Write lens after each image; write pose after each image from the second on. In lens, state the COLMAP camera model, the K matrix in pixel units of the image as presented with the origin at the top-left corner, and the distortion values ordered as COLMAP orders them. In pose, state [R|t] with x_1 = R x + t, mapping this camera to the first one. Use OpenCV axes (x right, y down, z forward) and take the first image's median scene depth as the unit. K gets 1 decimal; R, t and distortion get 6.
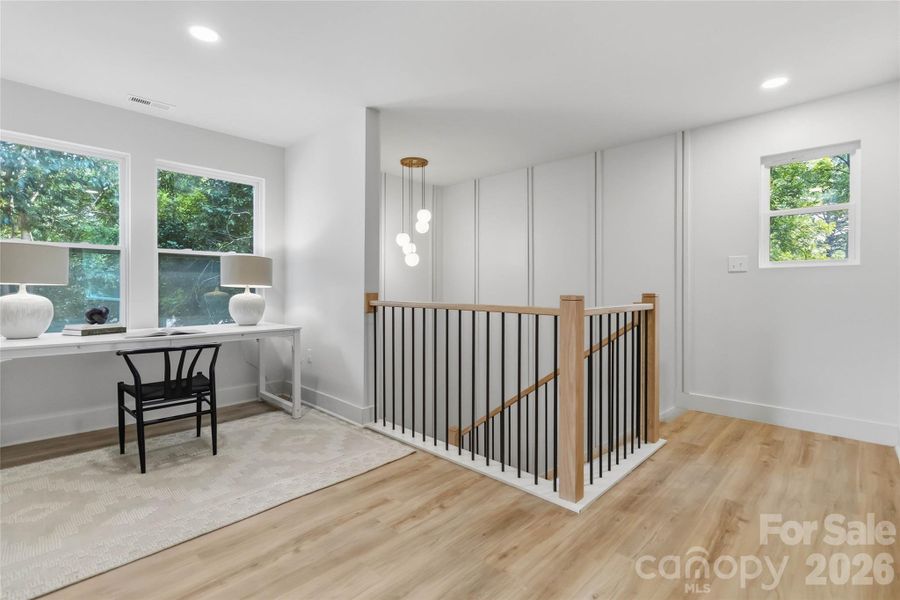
lens RADIAL K [[415.0, 0, 452.2], [0, 415.0, 287.7], [0, 0, 1]] dist [-0.000242, 0.000594]
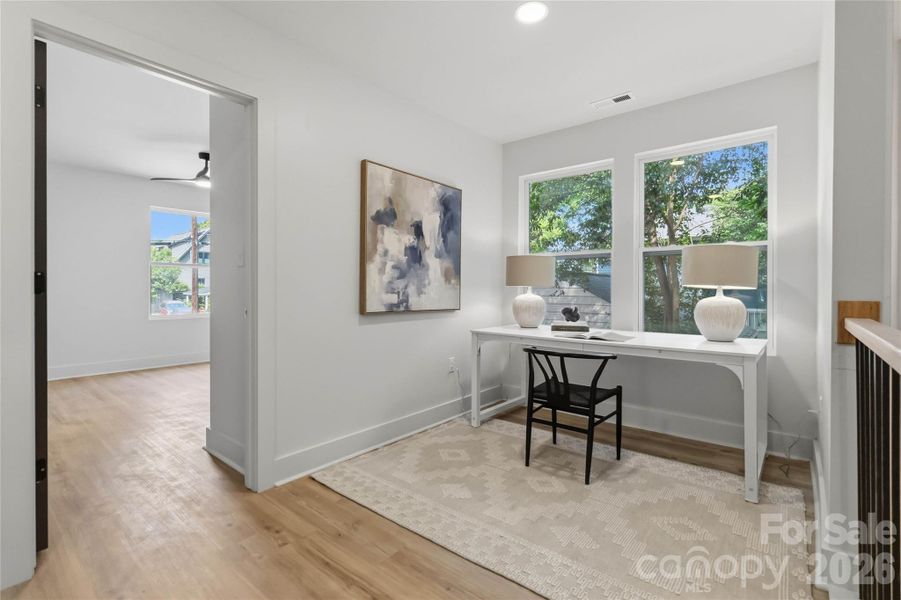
lens RADIAL K [[415.4, 0, 452.7], [0, 415.4, 287.7], [0, 0, 1]] dist [-0.000242, 0.000594]
pose [[0.090306, -0.004949, -0.995902, 0.262027], [-0.001693, 0.999985, -0.005123, 0.002664], [0.995913, 0.002149, 0.090297, 0.659974]]
